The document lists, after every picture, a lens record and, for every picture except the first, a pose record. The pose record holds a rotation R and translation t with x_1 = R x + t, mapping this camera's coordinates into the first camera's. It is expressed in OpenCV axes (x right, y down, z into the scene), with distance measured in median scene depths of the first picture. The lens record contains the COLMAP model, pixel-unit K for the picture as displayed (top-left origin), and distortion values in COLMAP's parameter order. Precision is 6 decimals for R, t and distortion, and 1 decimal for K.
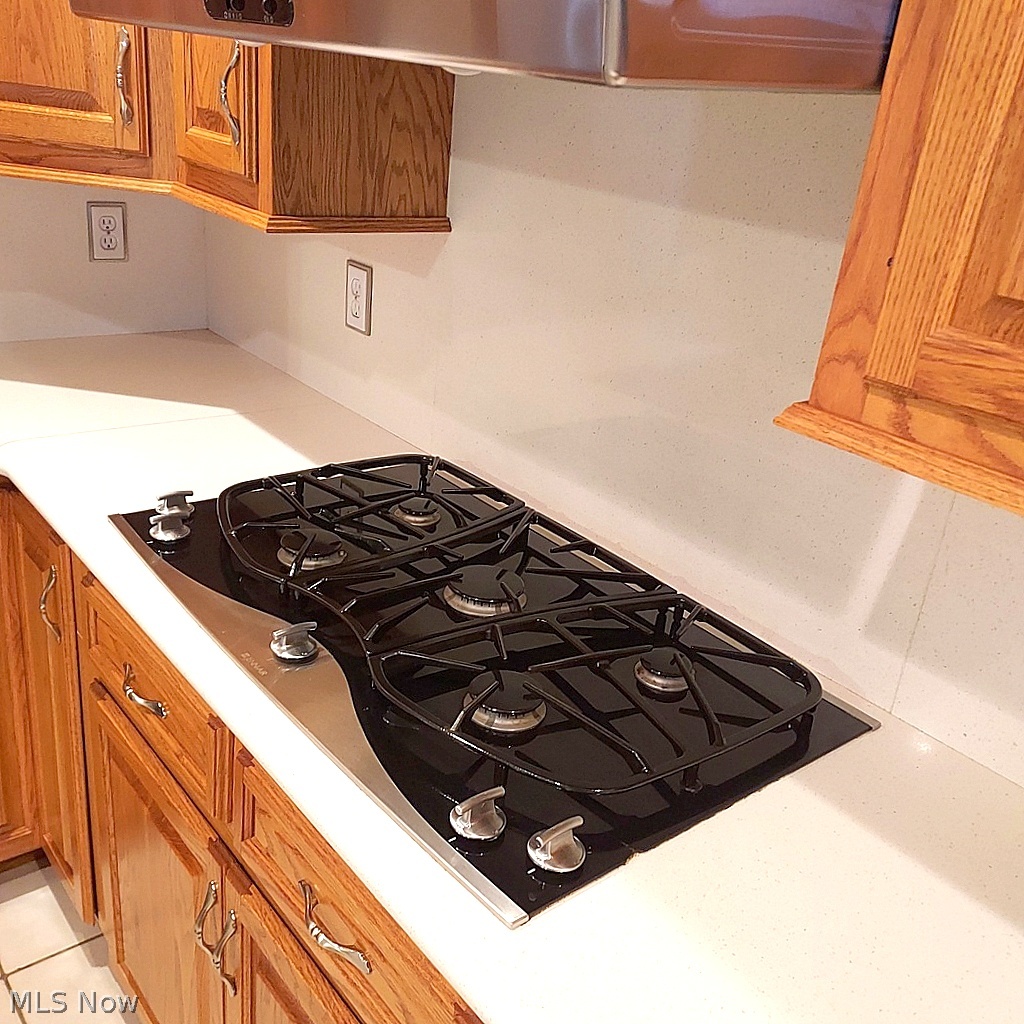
lens RADIAL K [[1035.4, 0, 512.0], [0, 1035.4, 512.0], [0, 0, 1]] dist [0.002590, 0.006094]
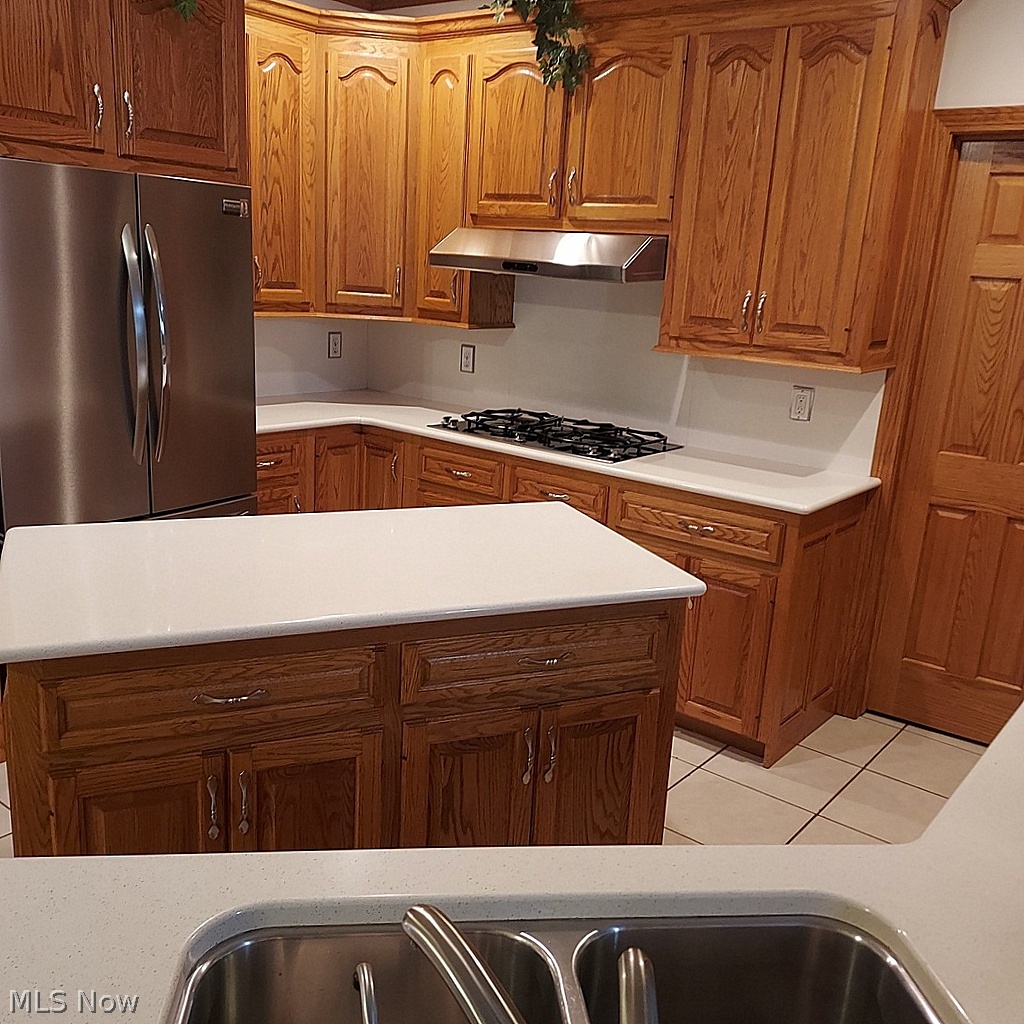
lens RADIAL K [[997.7, 0, 512.0], [0, 997.7, 512.0], [0, 0, 1]] dist [0.000651, 0.000059]
pose [[0.975762, -0.099065, 0.195127, -0.723218], [0.123434, 0.985438, -0.116949, 0.598353], [-0.180700, 0.138200, 0.973780, -1.742674]]
